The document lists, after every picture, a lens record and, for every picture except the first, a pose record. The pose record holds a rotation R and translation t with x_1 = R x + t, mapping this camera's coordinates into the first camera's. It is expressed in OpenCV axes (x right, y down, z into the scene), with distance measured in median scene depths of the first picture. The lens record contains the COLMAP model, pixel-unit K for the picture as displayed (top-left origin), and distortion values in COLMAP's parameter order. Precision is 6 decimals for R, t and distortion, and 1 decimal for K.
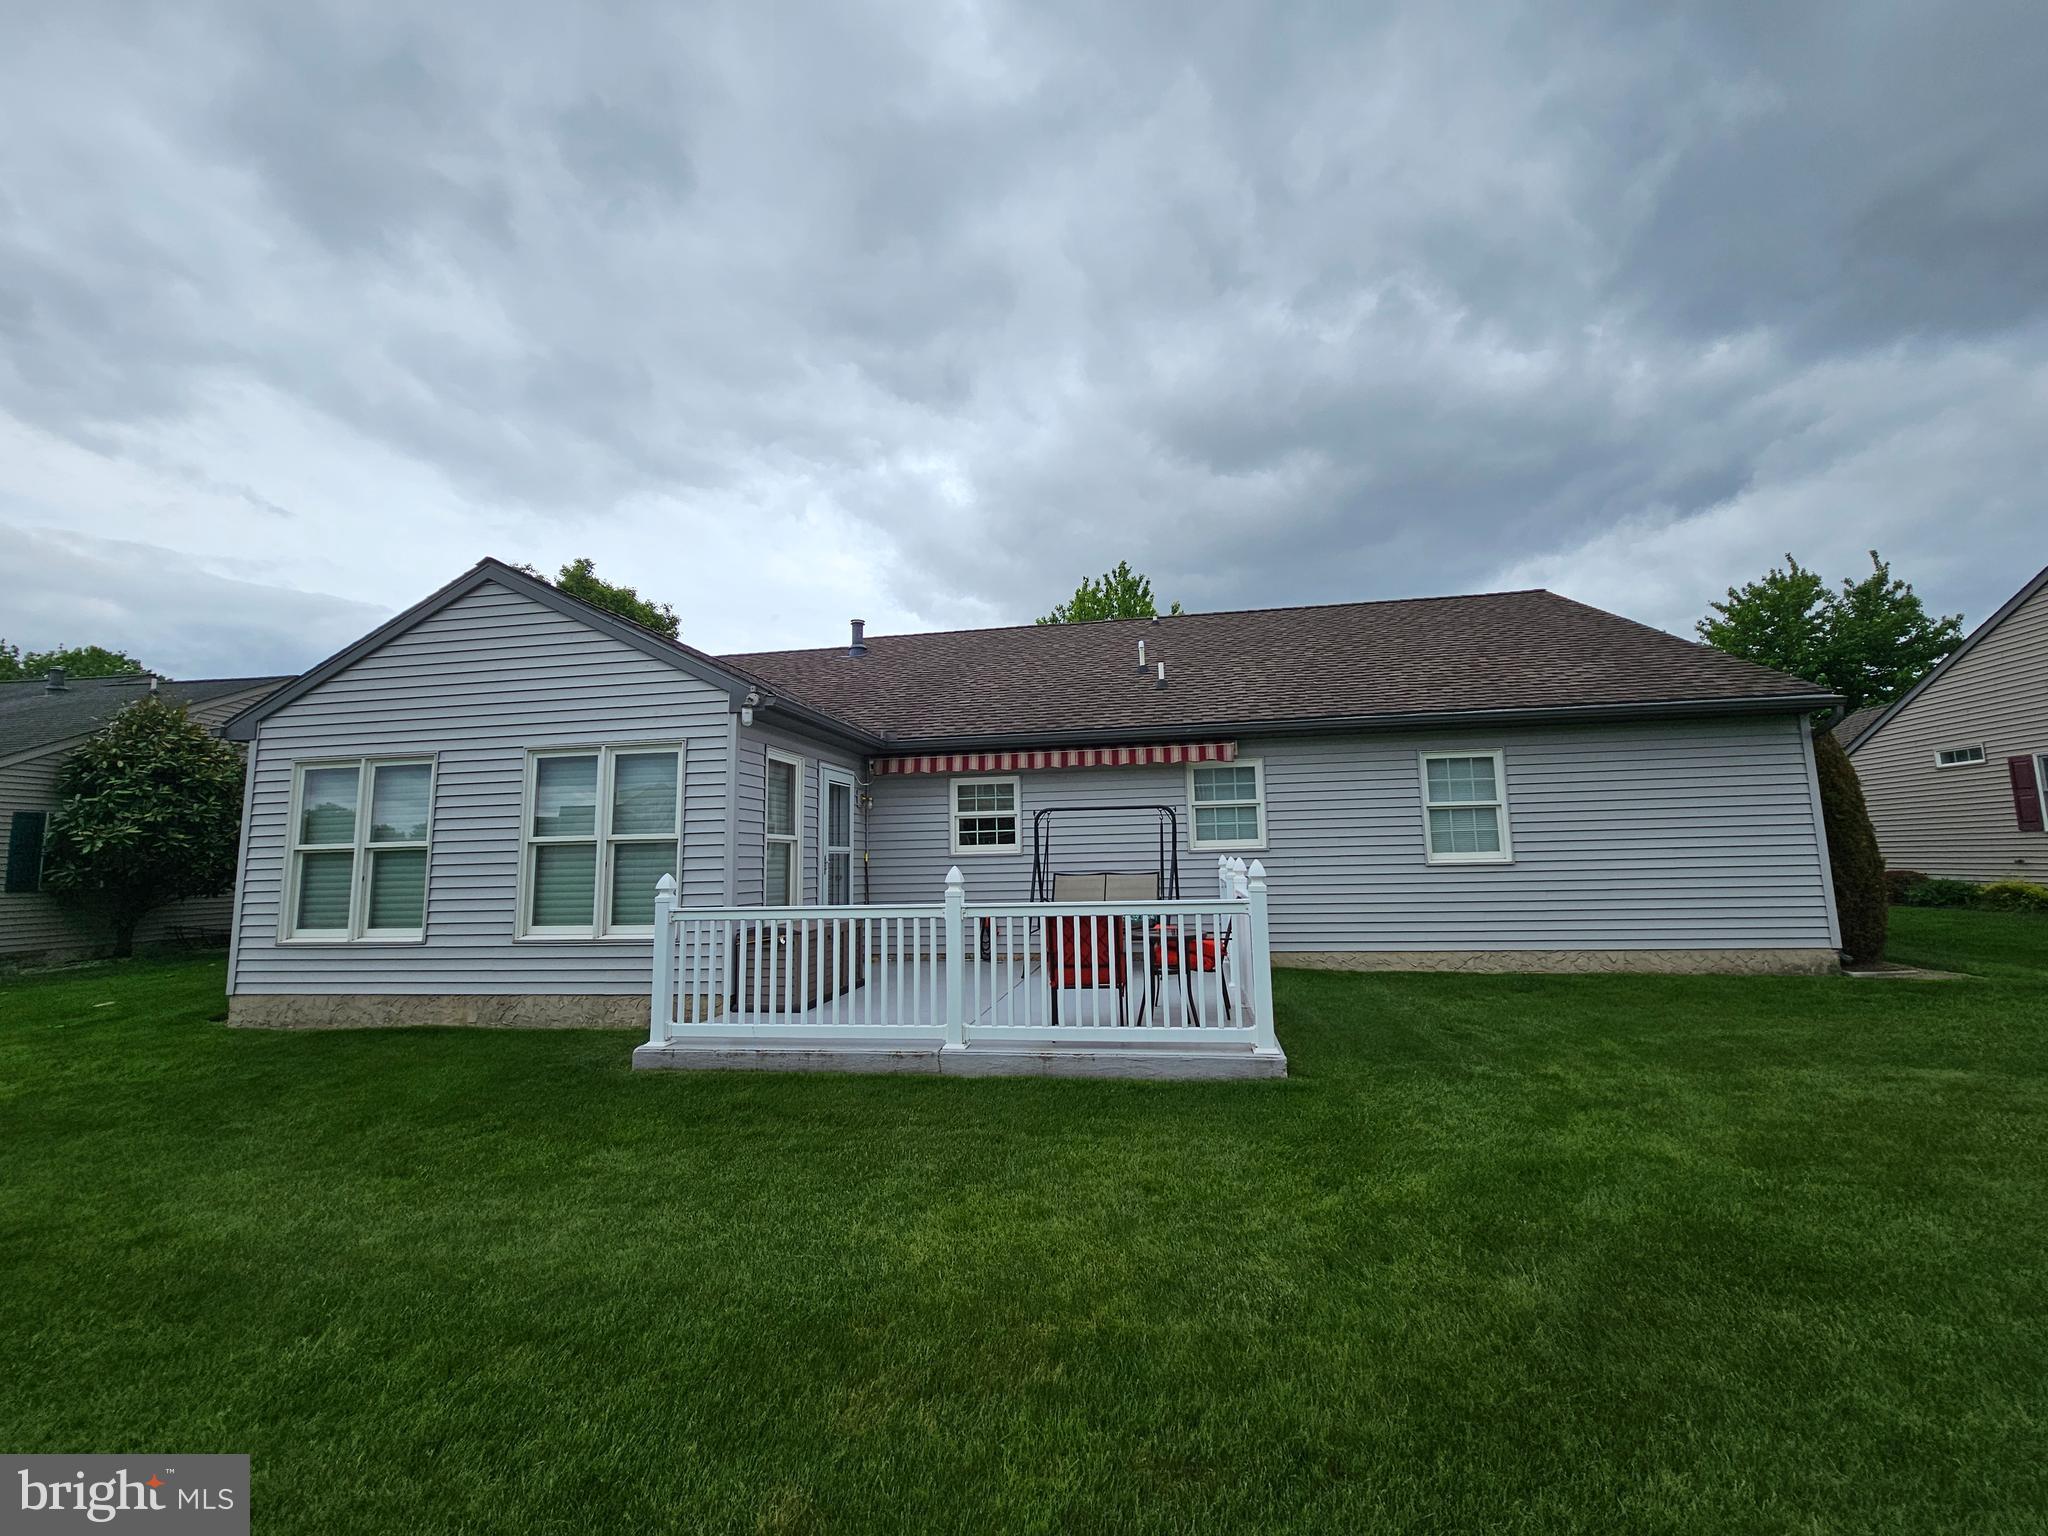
lens RADIAL K [[841.2, 0, 1035.4], [0, 841.2, 760.3], [0, 0, 1]] dist [-0.000068, -0.000018]
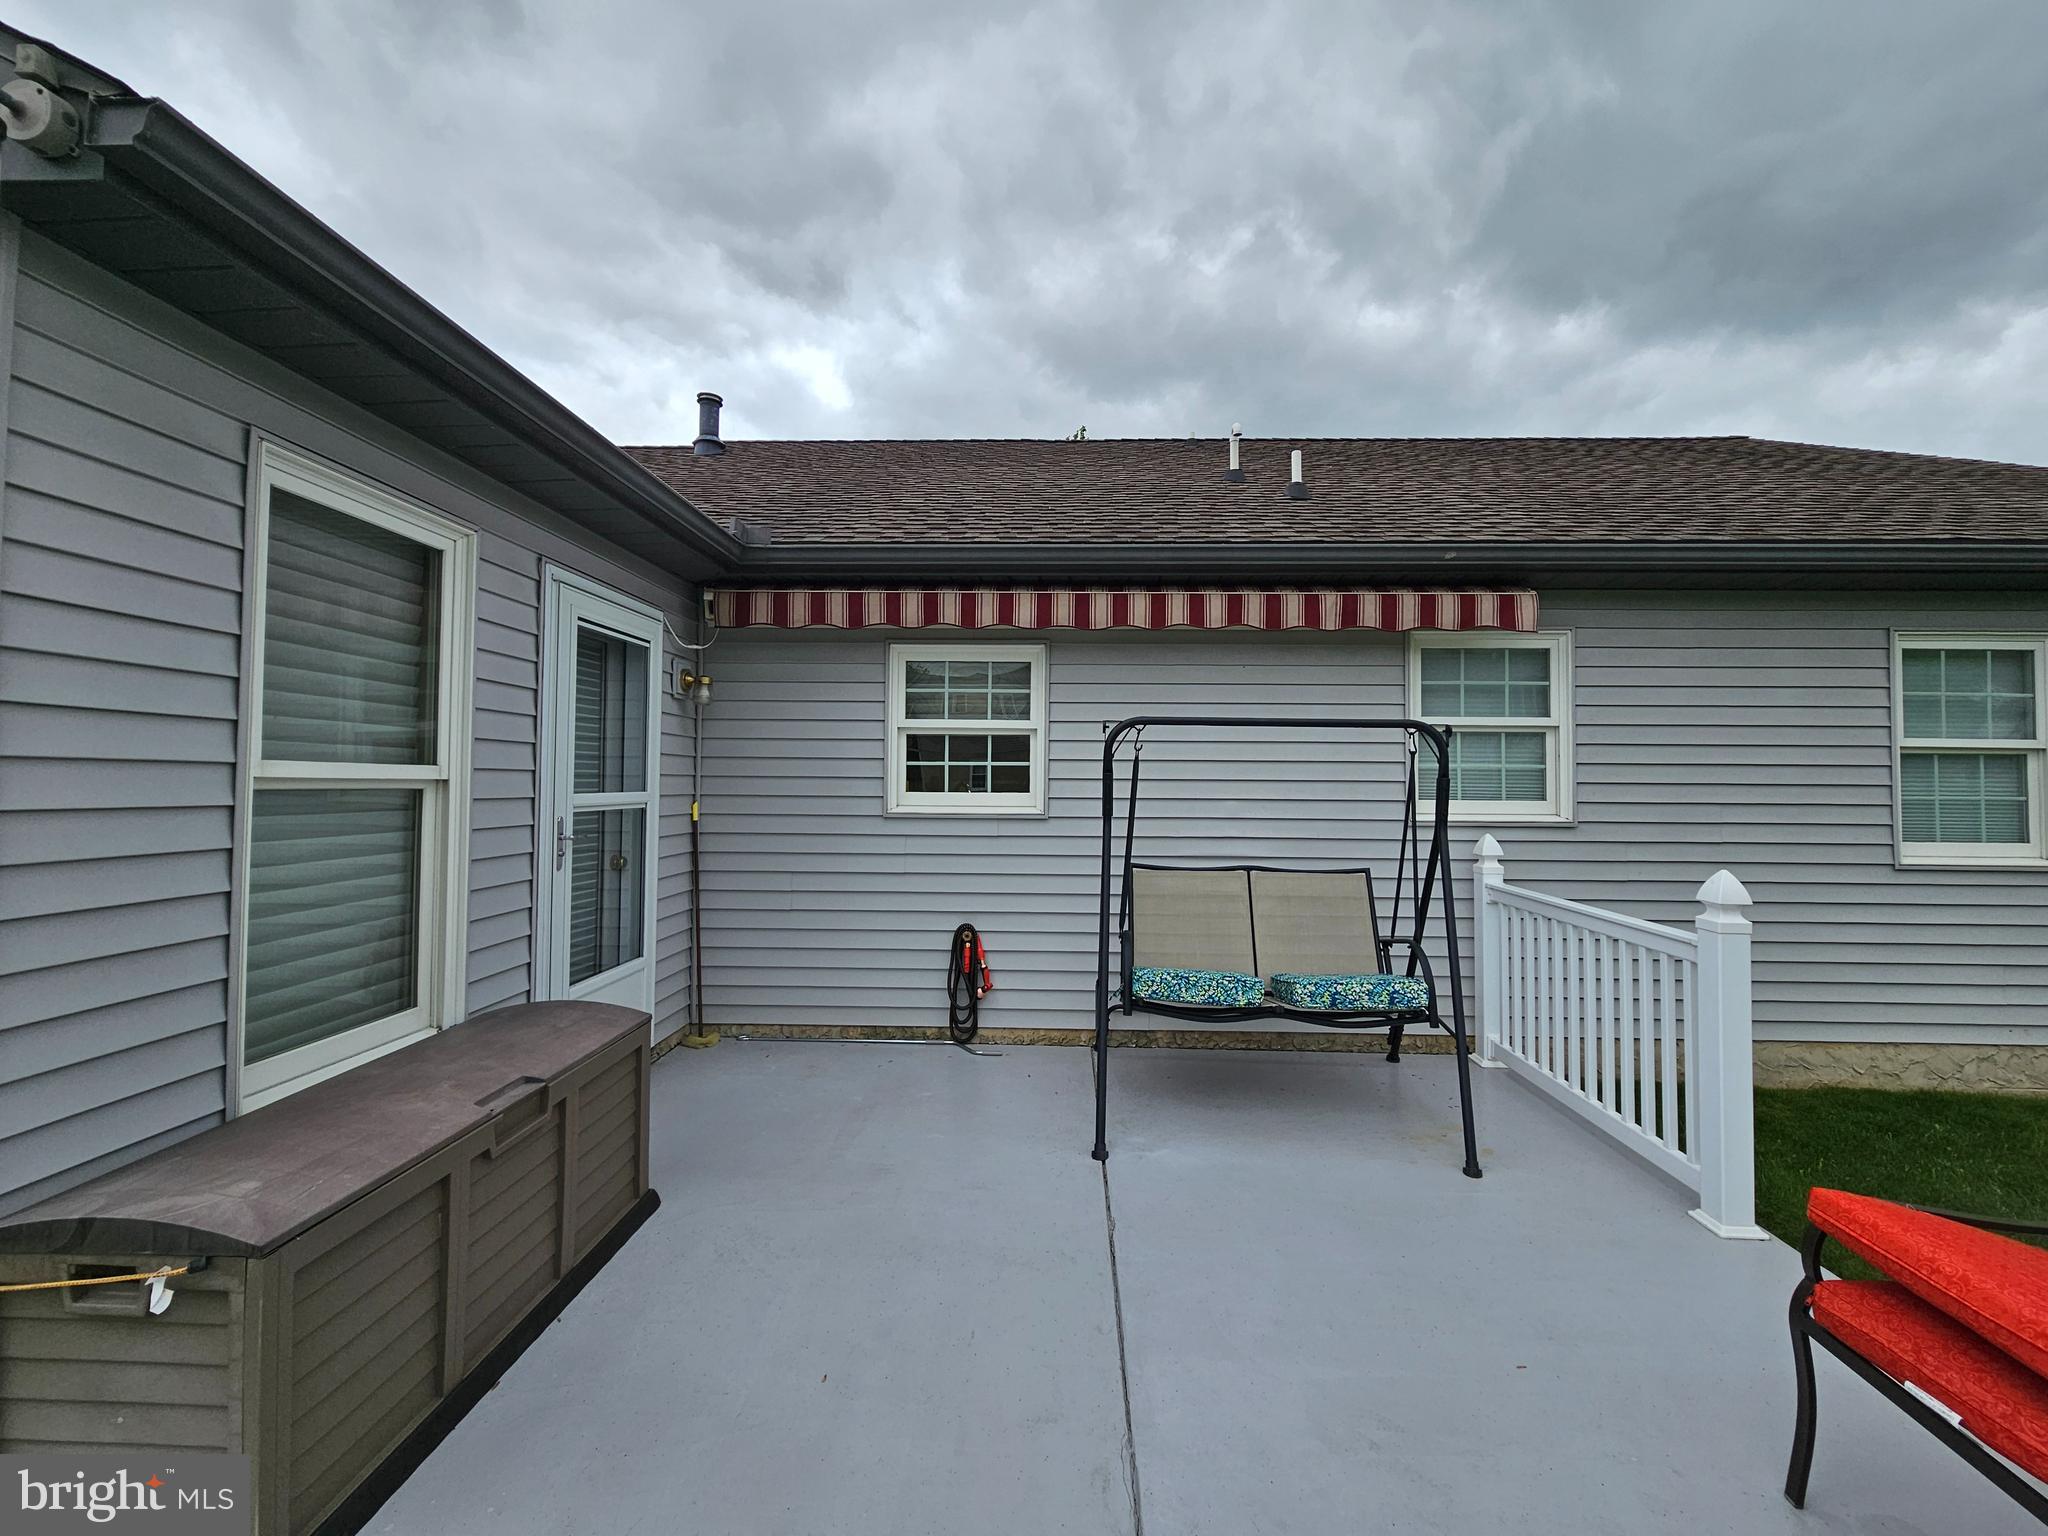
lens RADIAL K [[841.2, 0, 1035.4], [0, 841.2, 760.3], [0, 0, 1]] dist [-0.000068, -0.000018]
pose [[0.990156, 0.034782, 0.135579, -0.085917], [-0.047621, 0.994561, 0.092636, 0.039106], [-0.131619, -0.098180, 0.986426, 0.554499]]
